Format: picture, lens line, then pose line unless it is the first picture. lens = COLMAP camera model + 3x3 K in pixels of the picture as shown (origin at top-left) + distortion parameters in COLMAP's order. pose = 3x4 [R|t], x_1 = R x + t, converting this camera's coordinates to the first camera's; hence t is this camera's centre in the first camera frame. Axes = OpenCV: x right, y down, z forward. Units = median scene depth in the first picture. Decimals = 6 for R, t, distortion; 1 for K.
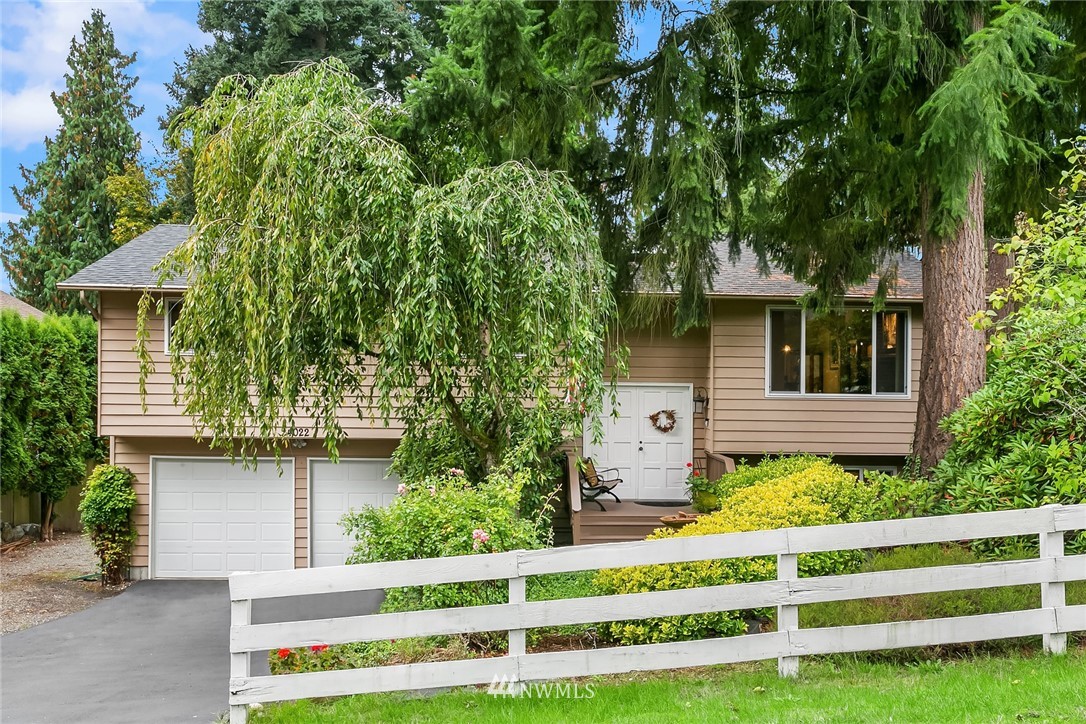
lens RADIAL K [[1071.3, 0, 540.6], [0, 1071.3, 399.0], [0, 0, 1]] dist [-0.090965, 0.004336]
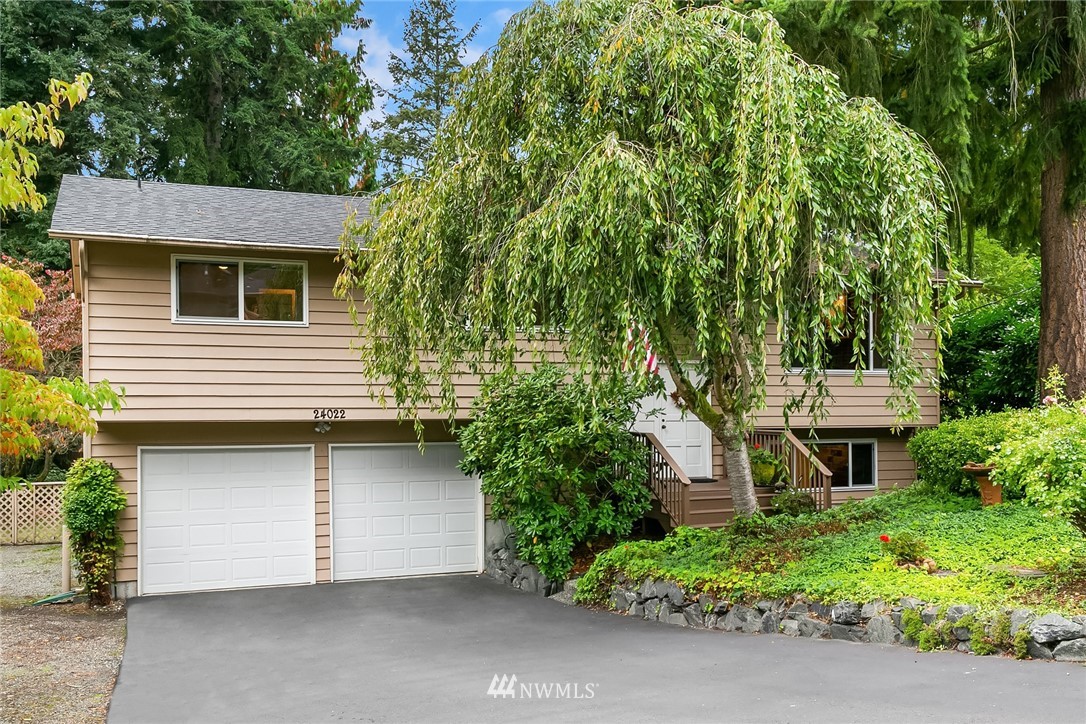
lens RADIAL K [[1071.3, 0, 540.6], [0, 1071.3, 399.0], [0, 0, 1]] dist [-0.090965, 0.004336]
pose [[0.941051, -0.010904, 0.338090, -0.352872], [0.015459, 0.999822, -0.010784, 0.030500], [-0.337912, 0.015375, 0.941052, 0.117505]]
